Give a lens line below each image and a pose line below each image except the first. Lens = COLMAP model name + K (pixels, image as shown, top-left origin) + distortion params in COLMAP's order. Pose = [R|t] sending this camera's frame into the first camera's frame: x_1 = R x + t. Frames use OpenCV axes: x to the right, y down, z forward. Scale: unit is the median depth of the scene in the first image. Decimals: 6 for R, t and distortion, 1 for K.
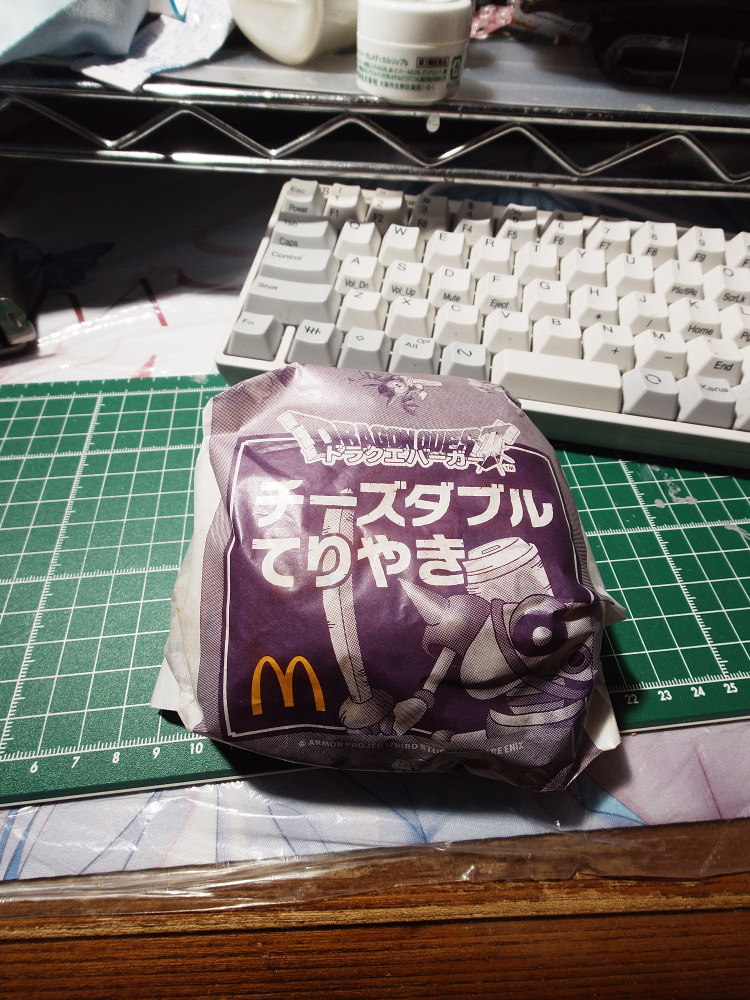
lens RADIAL K [[481.3, 0, 373.8], [0, 481.3, 505.7], [0, 0, 1]] dist [-0.000677, -0.000981]
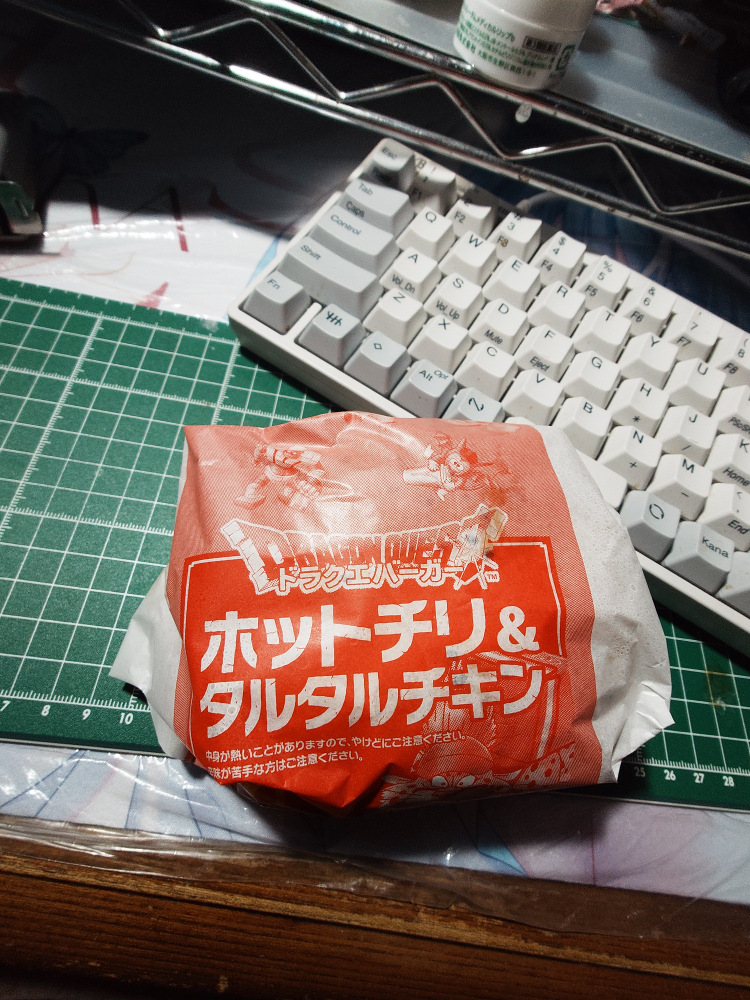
lens RADIAL K [[481.0, 0, 374.8], [0, 481.0, 503.3], [0, 0, 1]] dist [-0.001231, -0.001913]
pose [[0.969568, 0.240237, 0.047155, -0.012263], [-0.244217, 0.962586, 0.117413, -0.130655], [-0.017184, -0.125356, 0.991963, 0.026738]]
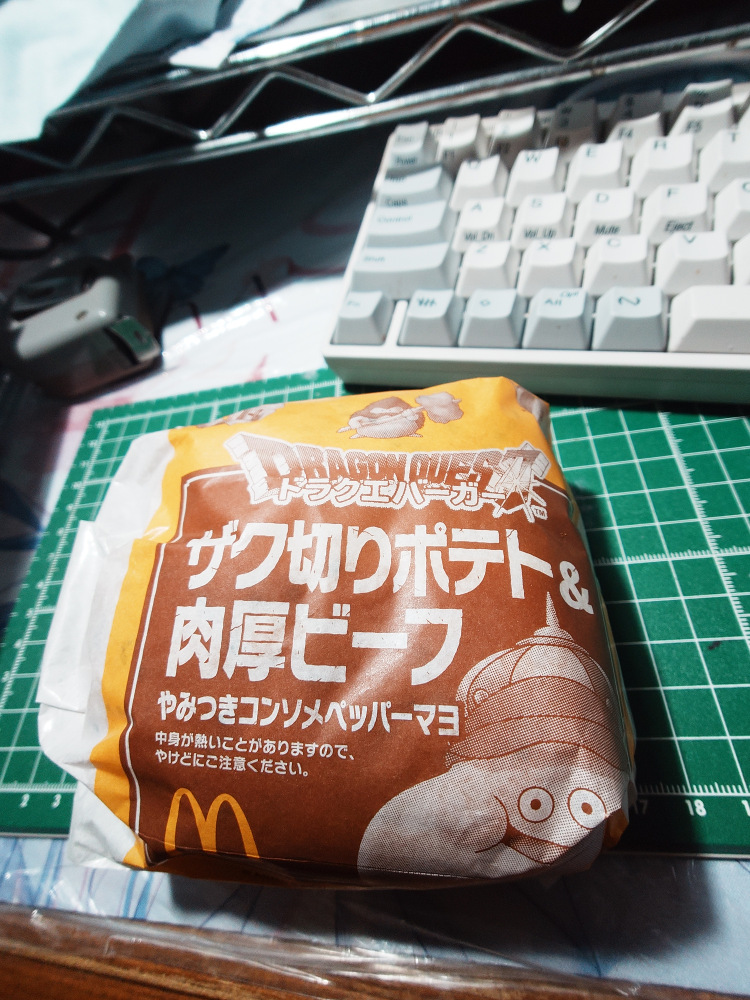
lens RADIAL K [[481.0, 0, 374.8], [0, 481.0, 503.3], [0, 0, 1]] dist [-0.001231, -0.001913]
pose [[0.958795, -0.037995, -0.281546, 0.007860], [0.051118, 0.997915, 0.039410, -0.053406], [0.279461, -0.052178, 0.958738, 0.155321]]
